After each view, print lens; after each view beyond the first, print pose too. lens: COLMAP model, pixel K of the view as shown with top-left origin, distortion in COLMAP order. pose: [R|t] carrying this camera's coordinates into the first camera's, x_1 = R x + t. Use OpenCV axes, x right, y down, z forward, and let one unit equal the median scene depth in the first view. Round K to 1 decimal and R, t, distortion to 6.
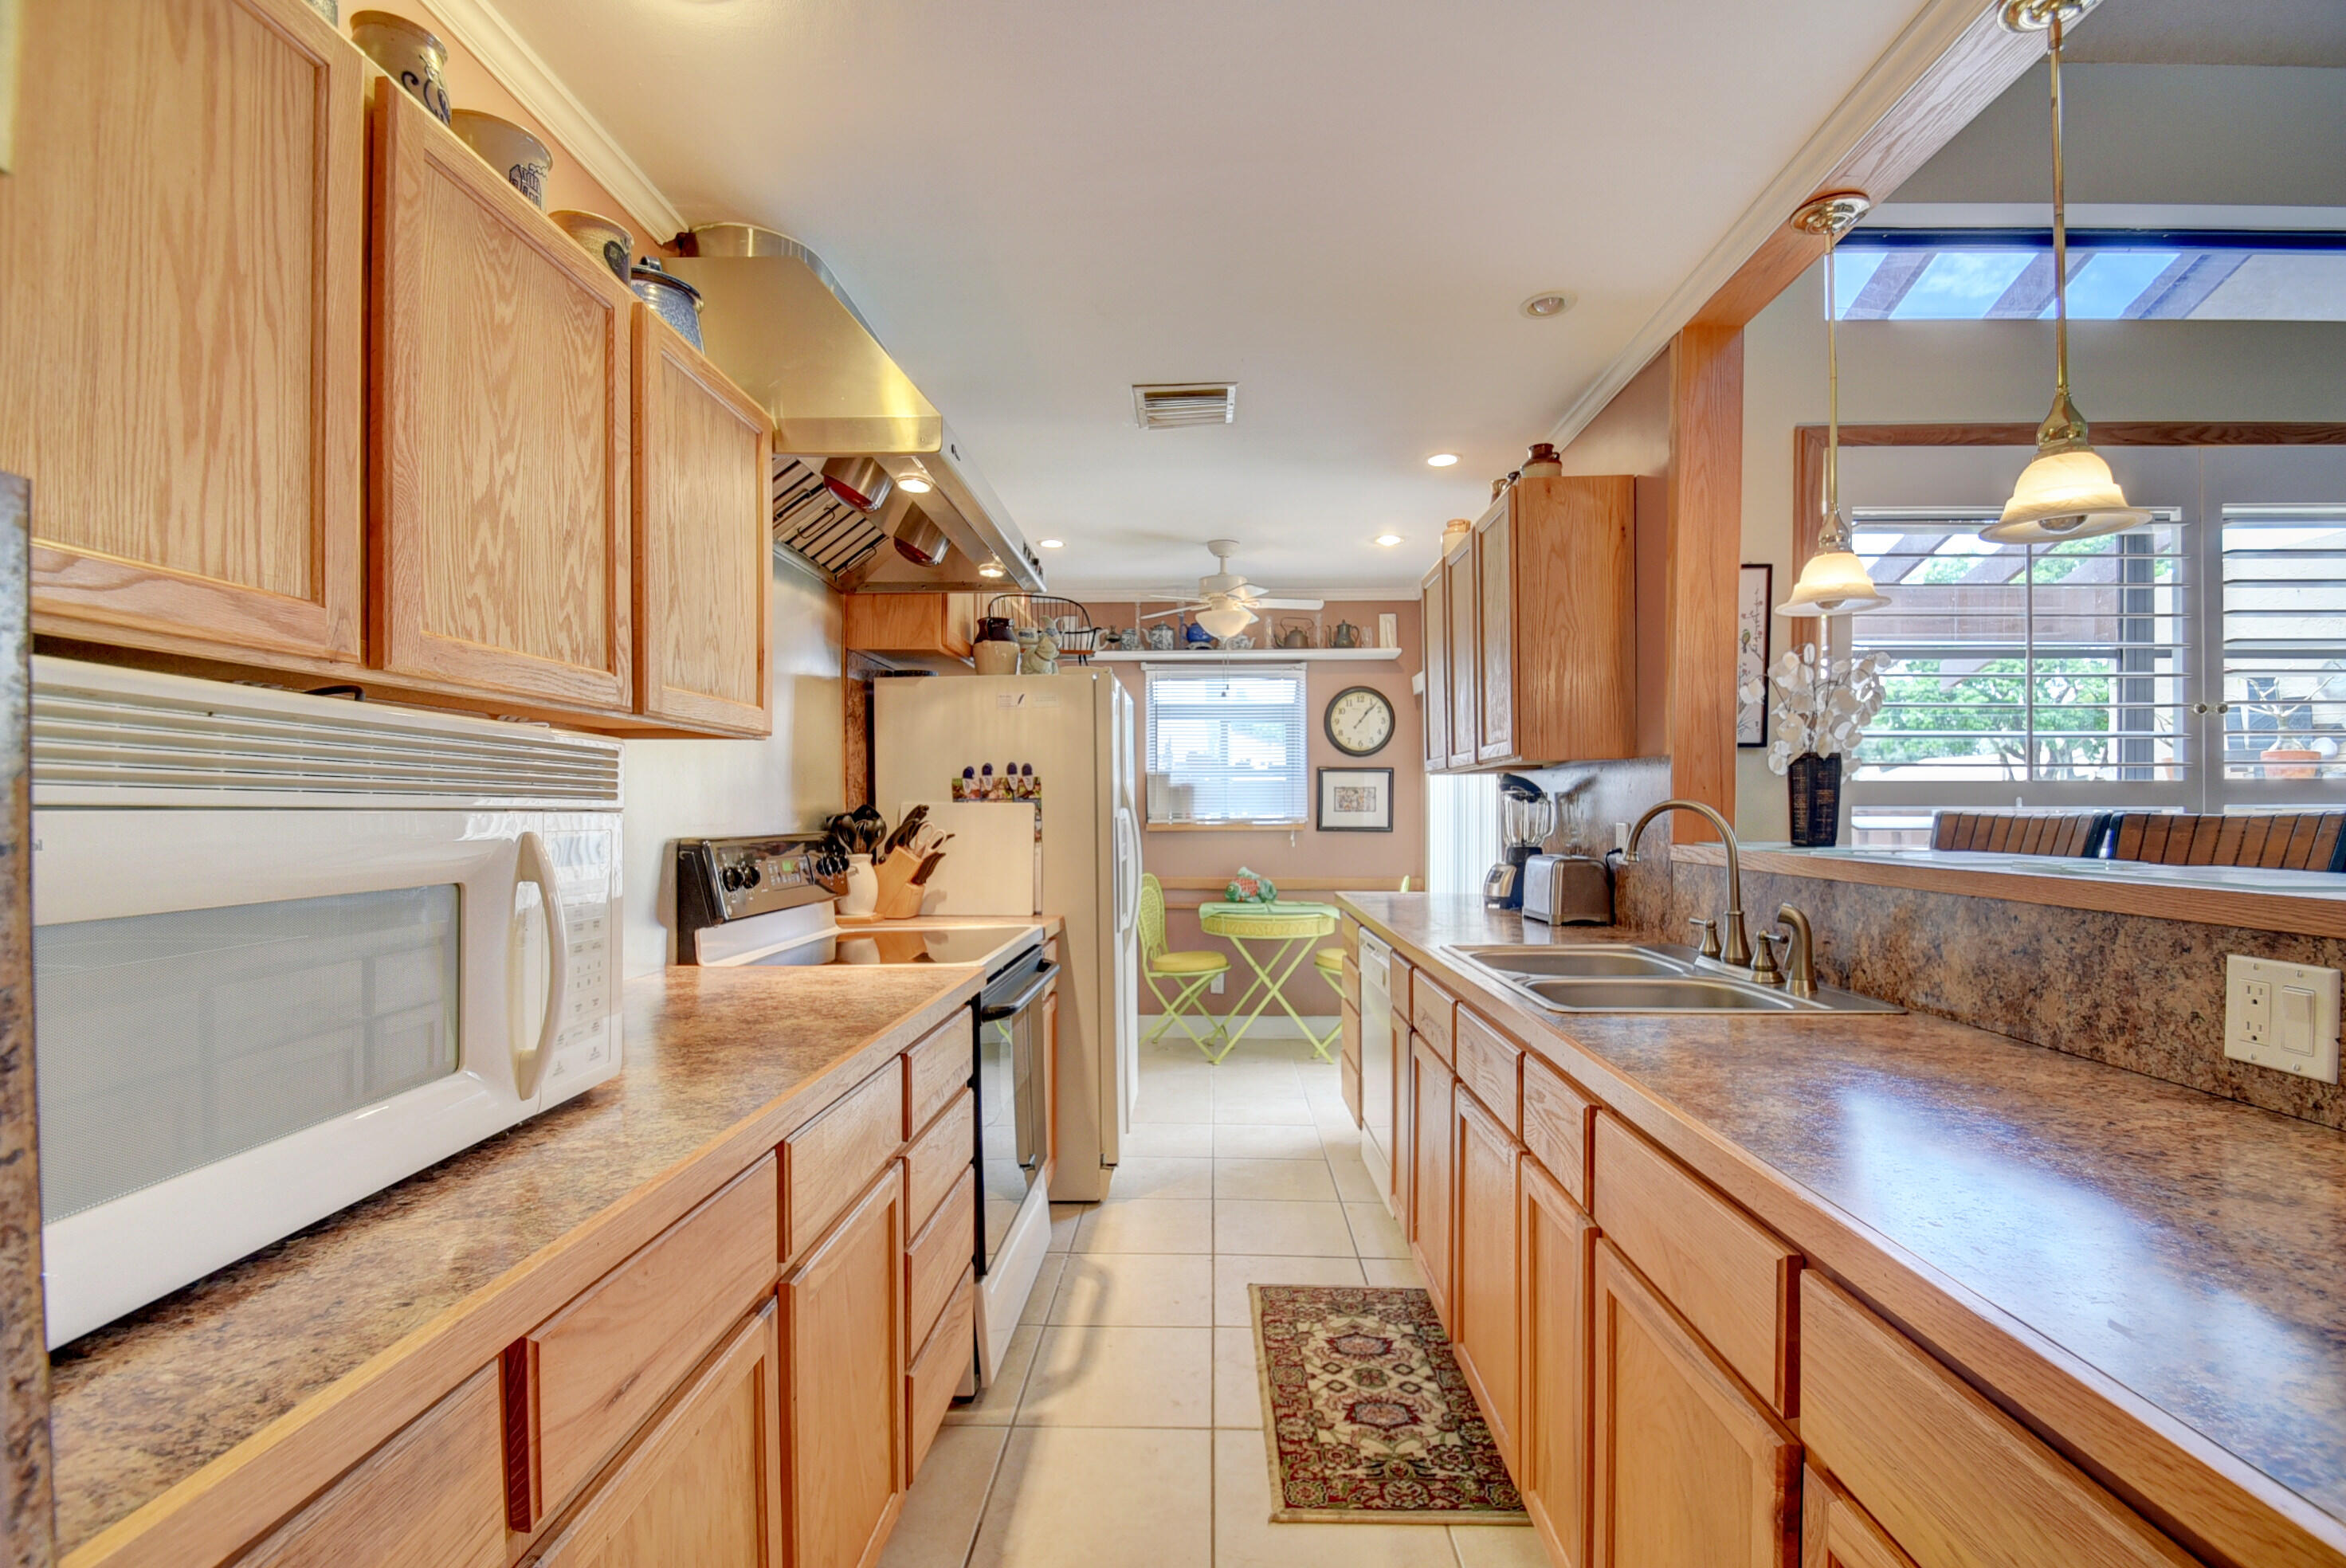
lens RADIAL K [[1031.5, 0, 1173.8], [0, 1031.5, 812.6], [0, 0, 1]] dist [0.018289, -0.020850]
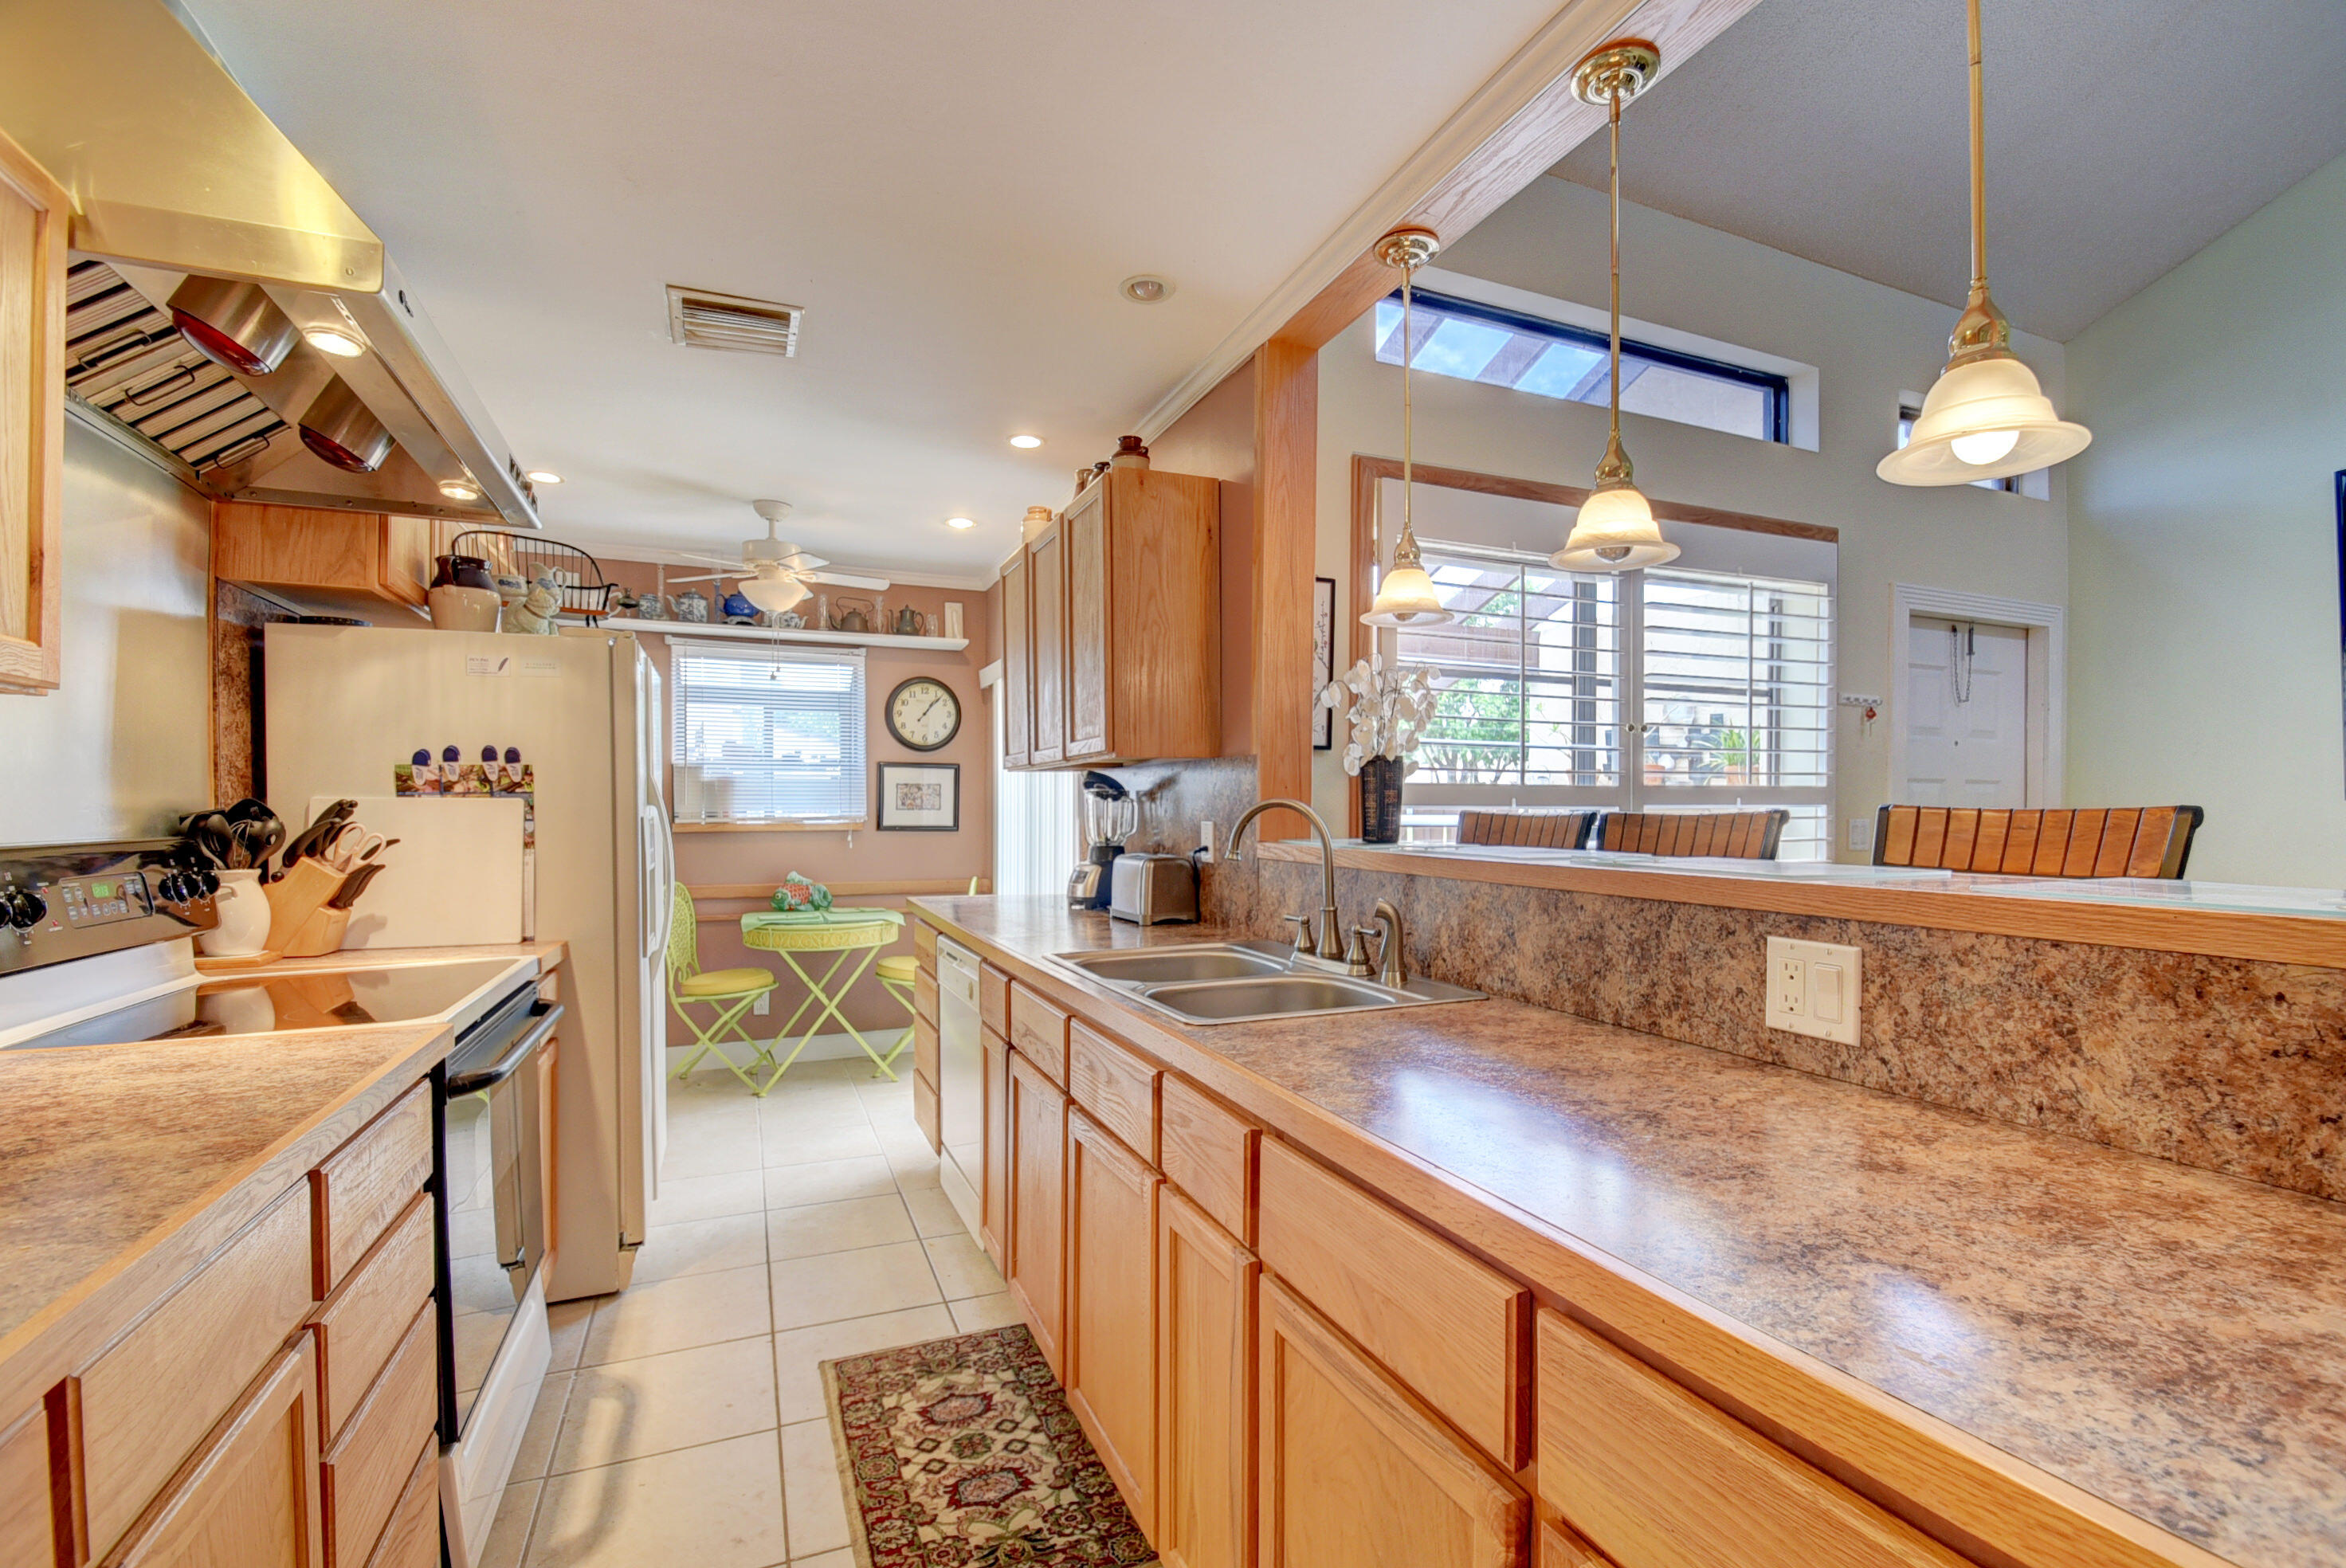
lens RADIAL K [[1031.5, 0, 1173.8], [0, 1031.5, 812.6], [0, 0, 1]] dist [0.018289, -0.020850]
pose [[0.906551, 0.000281, 0.422096, -0.027872], [-0.000996, 0.999998, 0.001472, -0.000163], [-0.422095, -0.001755, 0.906550, 0.115046]]
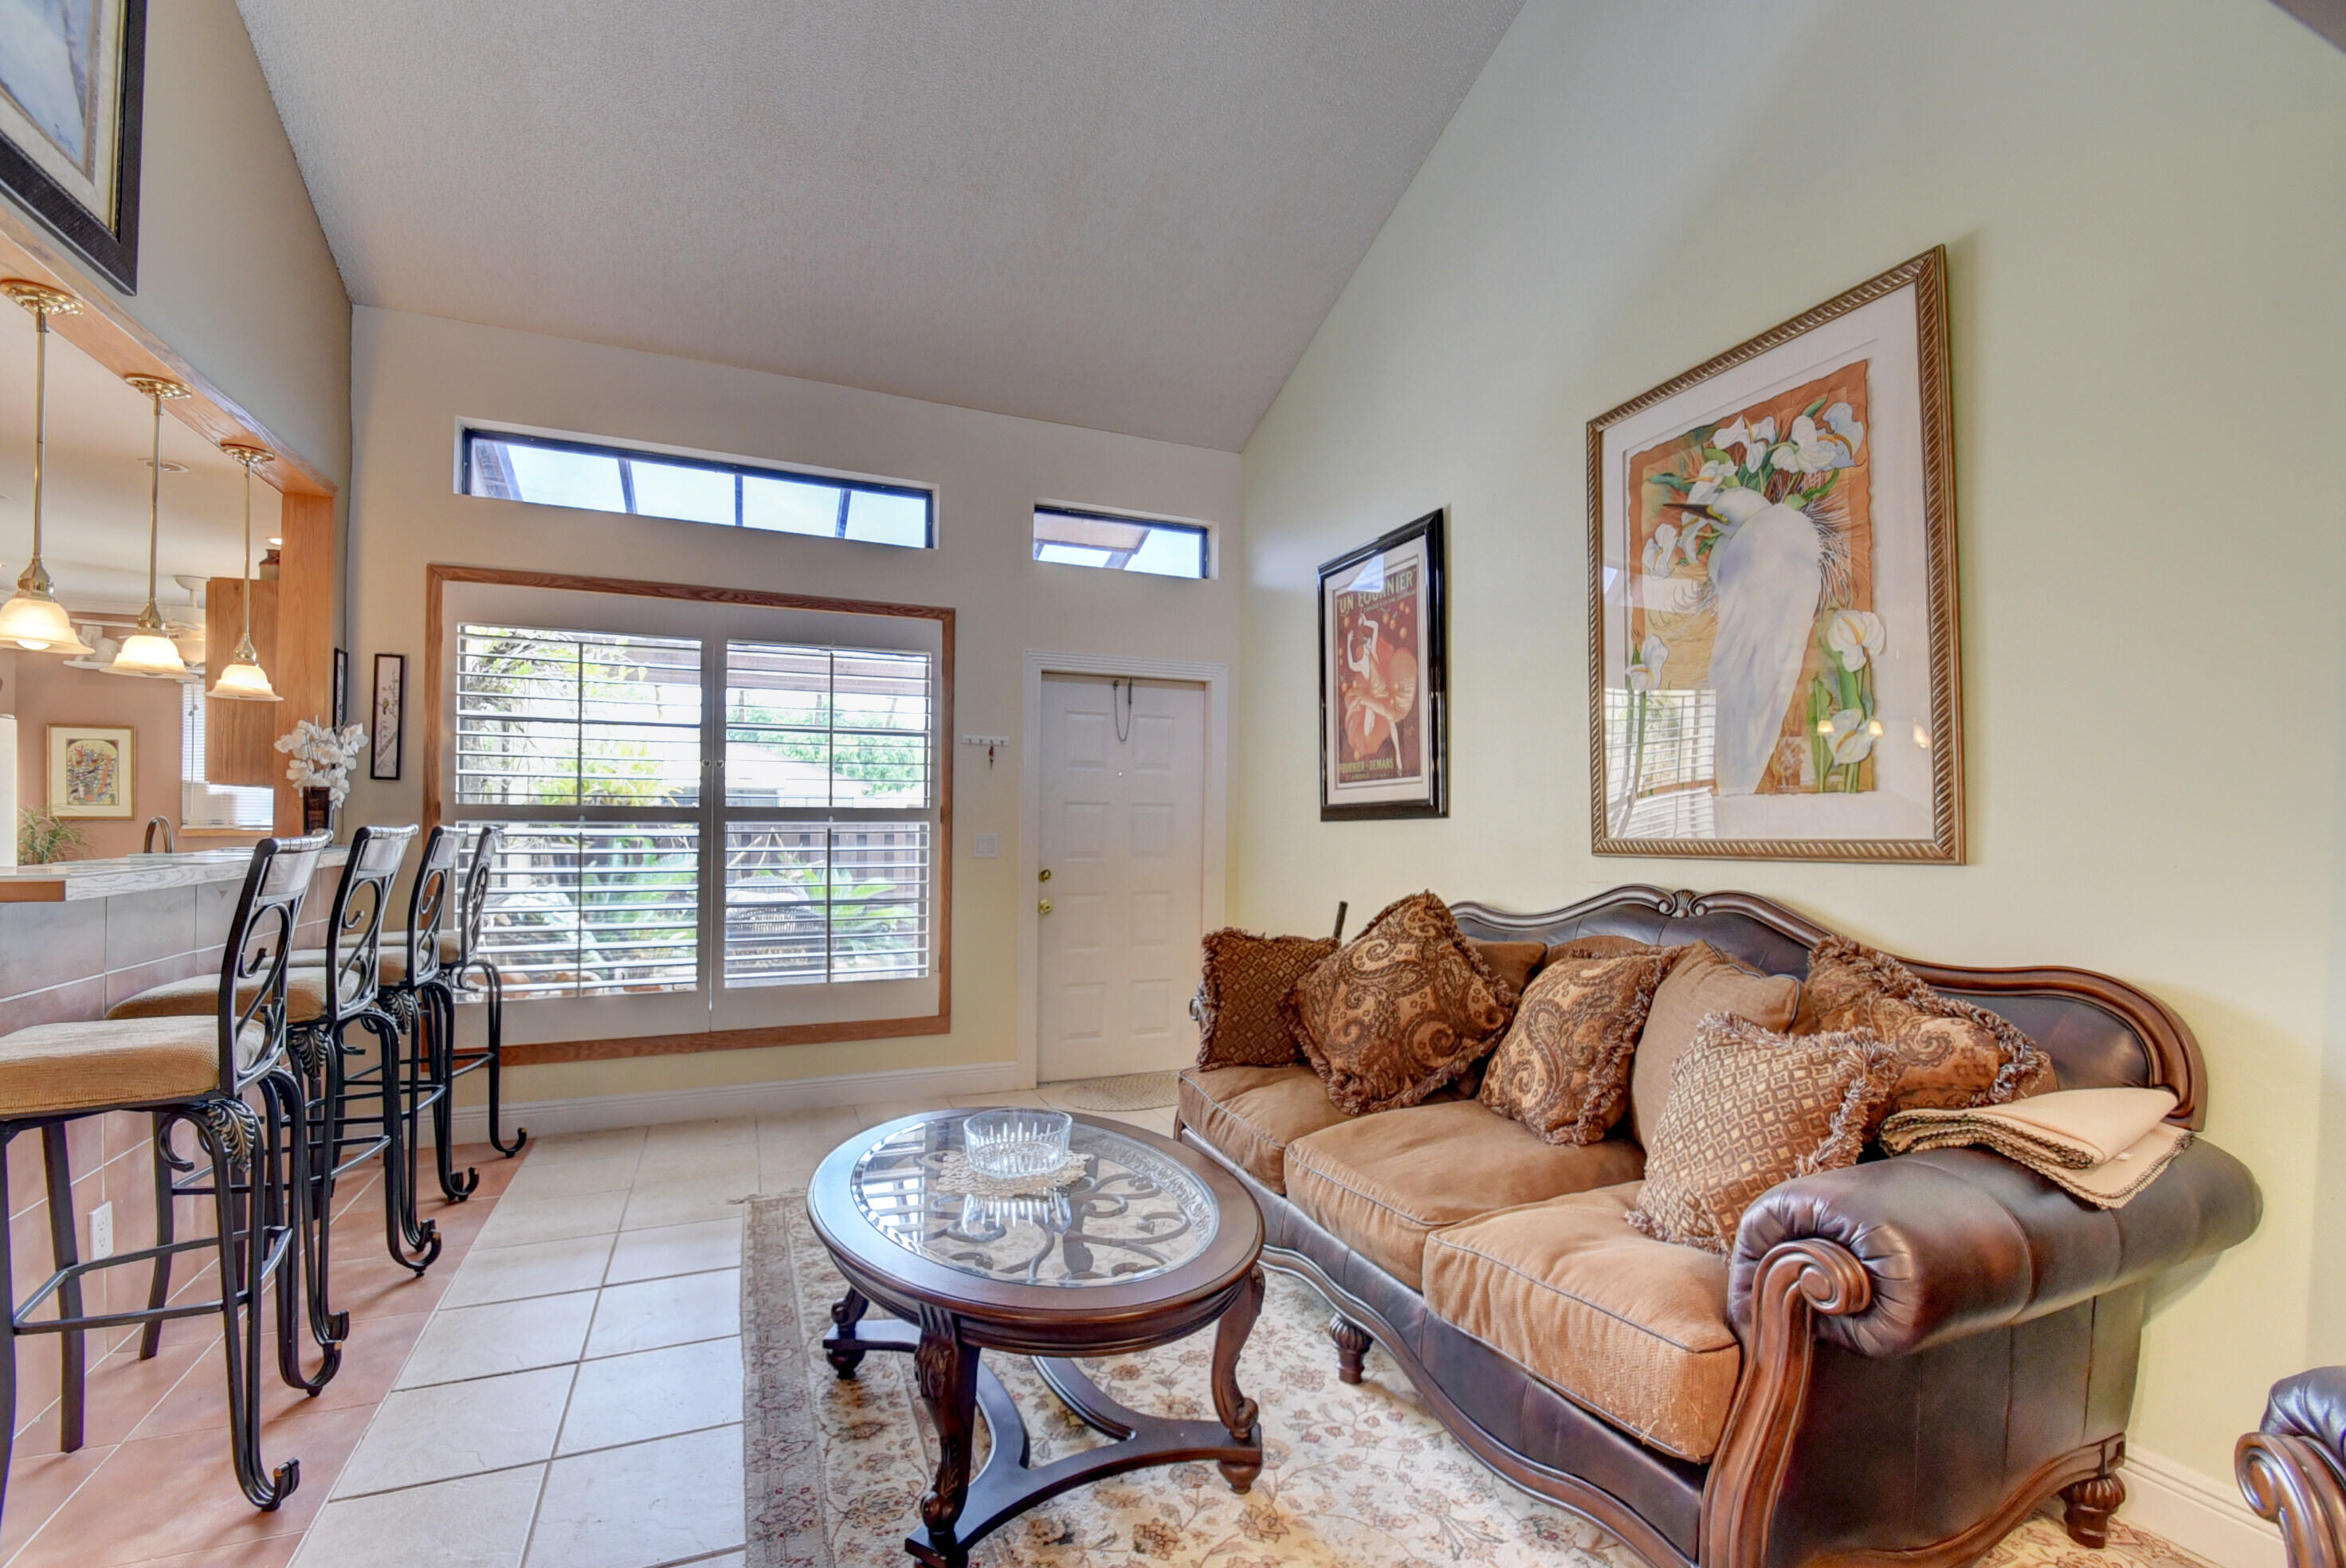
lens RADIAL K [[1028.8, 0, 1172.8], [0, 1028.8, 810.2], [0, 0, 1]] dist [0.007495, -0.008726]
pose [[0.906778, 0.012752, 0.421415, 1.096235], [-0.008774, 0.999897, -0.011378, -0.014931], [-0.421516, 0.006620, 0.906797, -0.906177]]
